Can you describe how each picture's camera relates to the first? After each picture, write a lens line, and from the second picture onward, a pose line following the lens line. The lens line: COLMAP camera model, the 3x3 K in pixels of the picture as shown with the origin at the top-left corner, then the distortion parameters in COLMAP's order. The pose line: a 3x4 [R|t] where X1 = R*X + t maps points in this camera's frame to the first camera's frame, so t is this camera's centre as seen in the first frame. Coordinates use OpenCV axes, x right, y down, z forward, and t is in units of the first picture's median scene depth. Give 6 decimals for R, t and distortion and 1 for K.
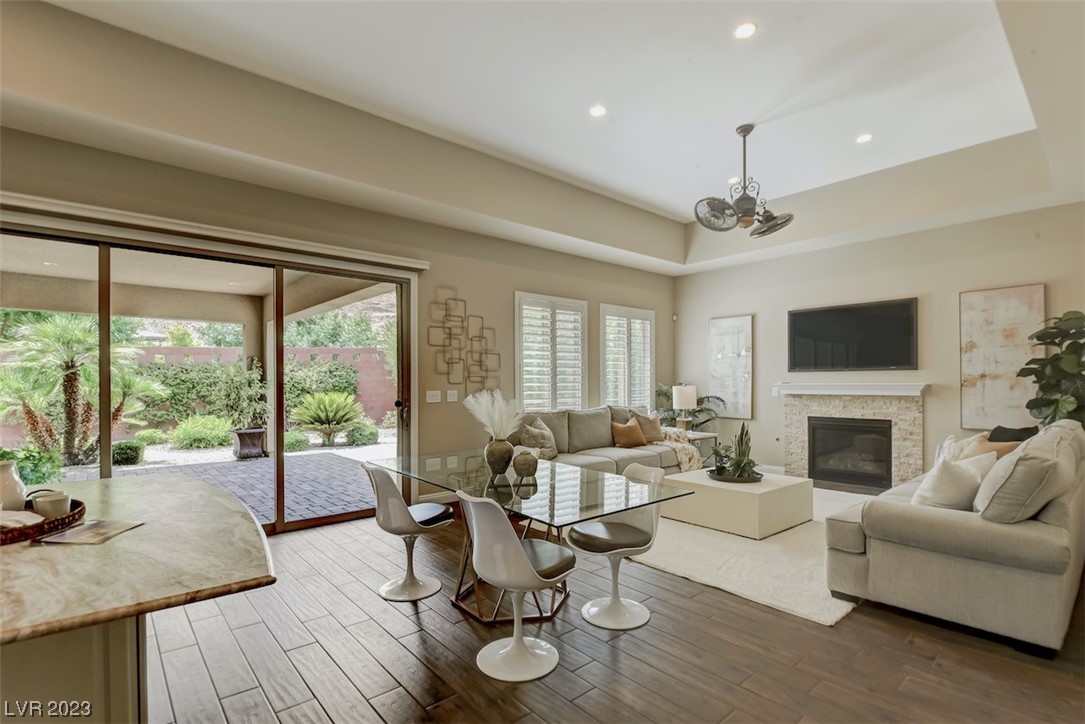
lens RADIAL K [[511.2, 0, 548.8], [0, 511.2, 384.0], [0, 0, 1]] dist [0.001107, -0.013658]
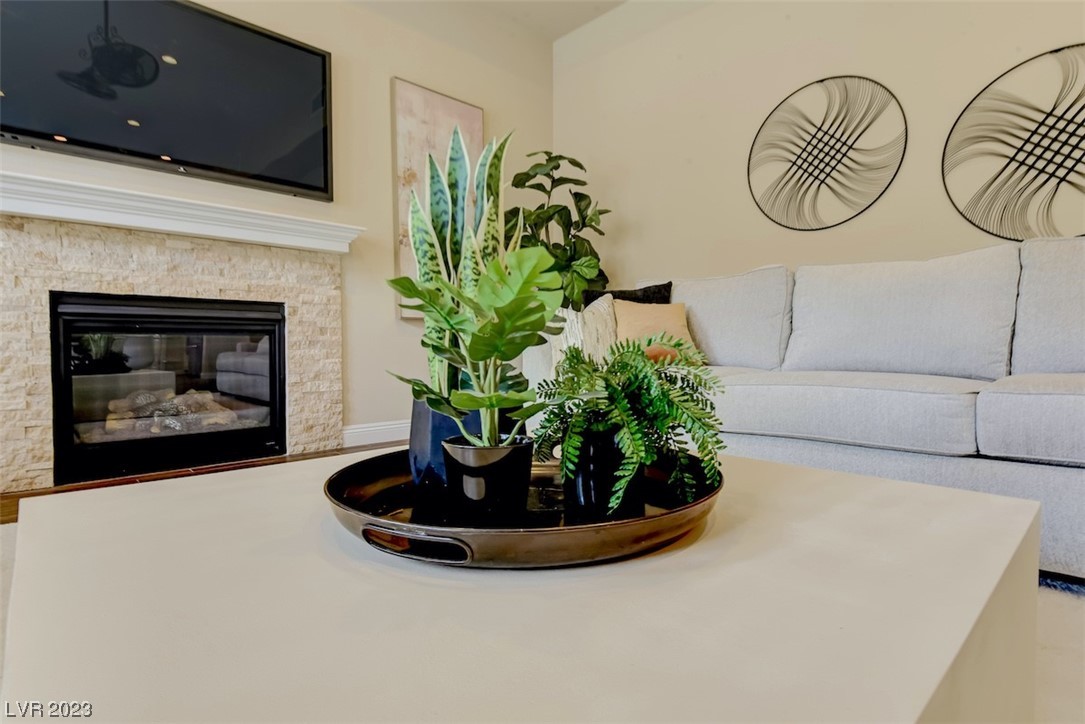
lens RADIAL K [[540.5, 0, 542.8], [0, 540.5, 366.4], [0, 0, 1]] dist [-0.001698, -0.010947]
pose [[-0.052791, -0.035065, 0.997990, 0.171749], [0.000924, 0.999381, 0.035163, 0.109499], [-0.998605, 0.002779, -0.052726, 0.786270]]
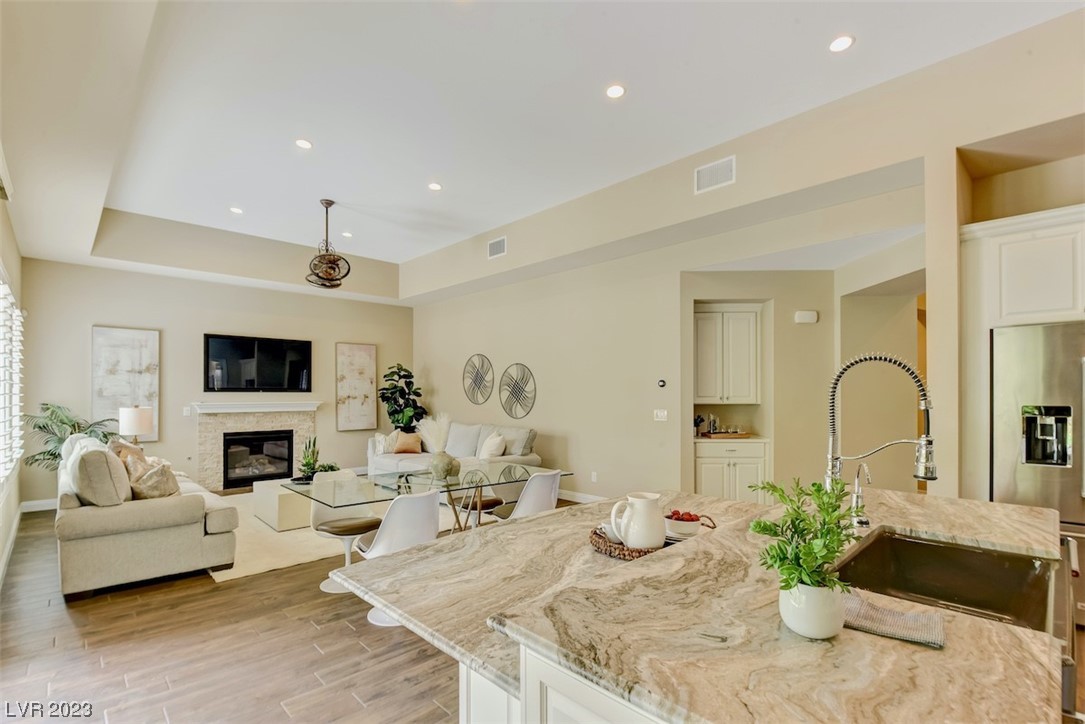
lens RADIAL K [[511.2, 0, 547.0], [0, 511.2, 397.8], [0, 0, 1]] dist [0.001107, -0.013658]
pose [[-0.035718, -0.004372, 0.999352, -0.674122], [-0.000845, 0.999990, 0.004345, -0.018561], [-0.999362, -0.000689, -0.035721, 0.384355]]
